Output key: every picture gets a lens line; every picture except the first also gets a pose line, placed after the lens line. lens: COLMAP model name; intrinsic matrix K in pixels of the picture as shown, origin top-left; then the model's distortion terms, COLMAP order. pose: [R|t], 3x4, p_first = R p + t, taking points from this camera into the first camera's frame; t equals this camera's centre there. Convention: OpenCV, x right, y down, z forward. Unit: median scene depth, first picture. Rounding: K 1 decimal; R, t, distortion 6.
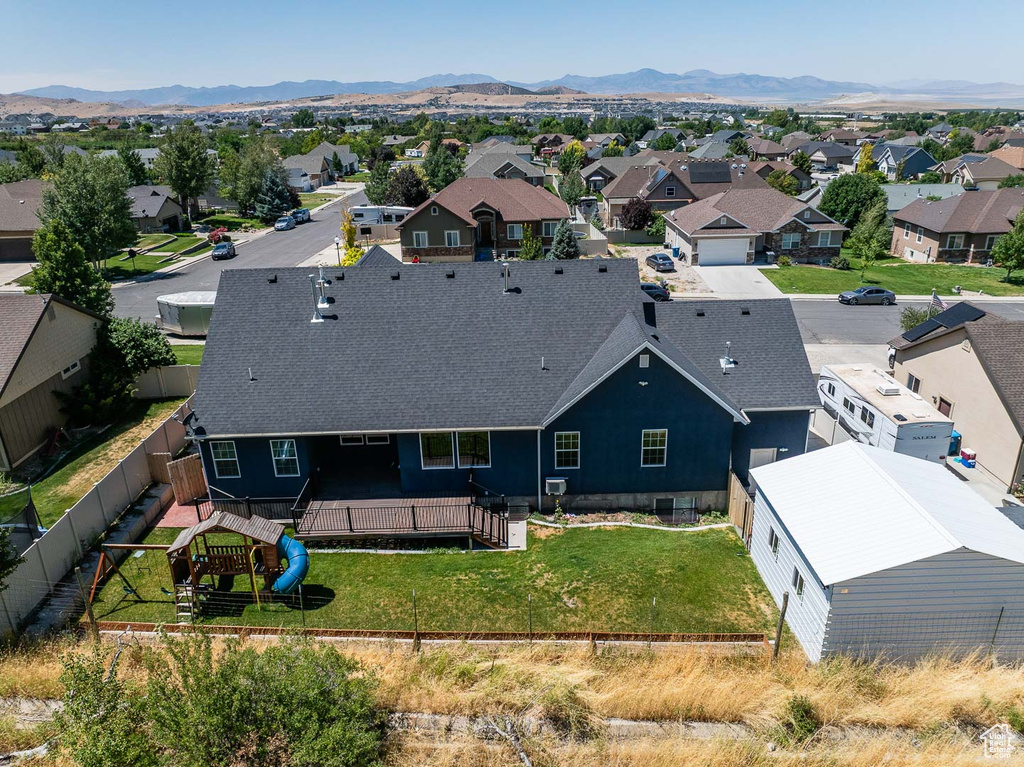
lens RADIAL K [[723.6, 0, 515.1], [0, 723.6, 378.3], [0, 0, 1]] dist [-0.039333, 0.007329]
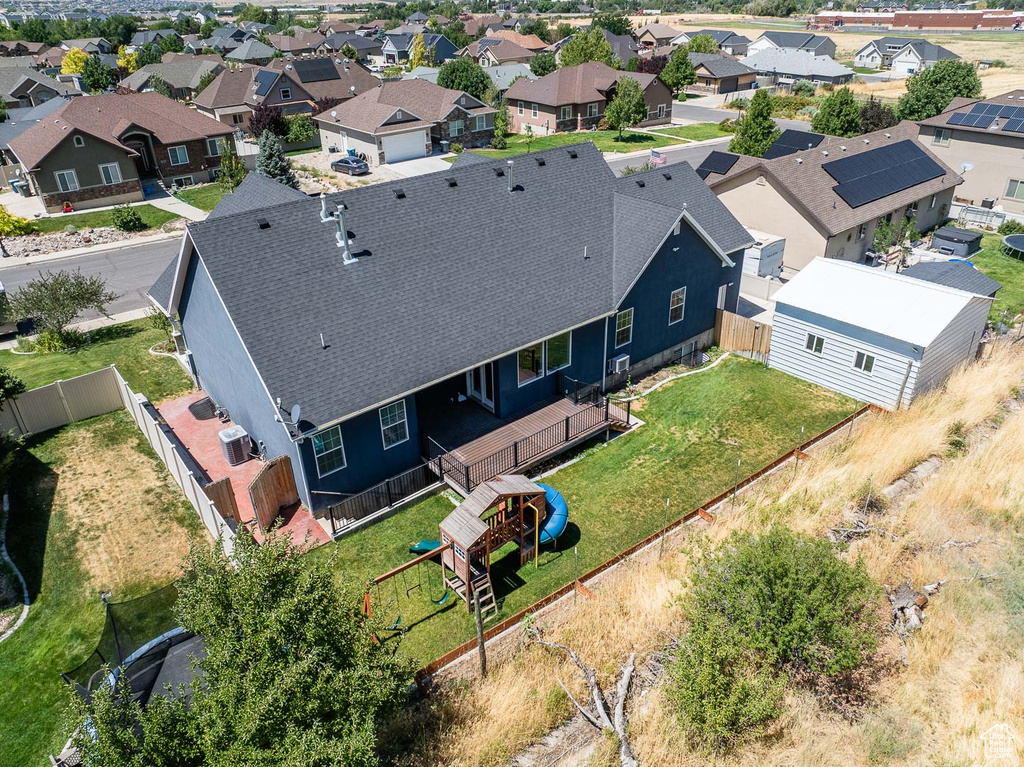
lens RADIAL K [[719.8, 0, 512.0], [0, 719.8, 383.5], [0, 0, 1]] dist [-0.026063, 0.001636]
pose [[0.779993, -0.304313, 0.546813, -0.242984], [0.230638, 0.952082, 0.200863, -0.027005], [-0.581736, -0.030556, 0.812803, 0.085951]]
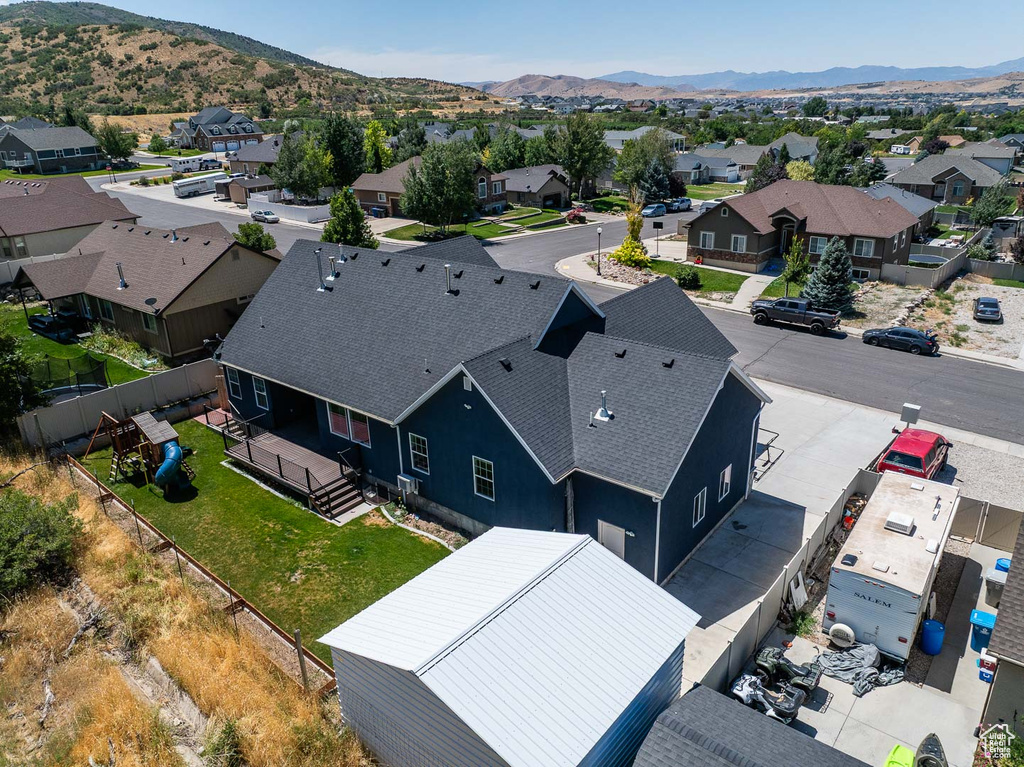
lens RADIAL K [[723.6, 0, 515.1], [0, 723.6, 378.3], [0, 0, 1]] dist [-0.039333, 0.007329]
pose [[0.774385, 0.231594, -0.588805, 0.275331], [-0.221301, 0.970964, 0.090857, -0.045826], [0.592751, 0.059945, 0.803152, 0.095834]]
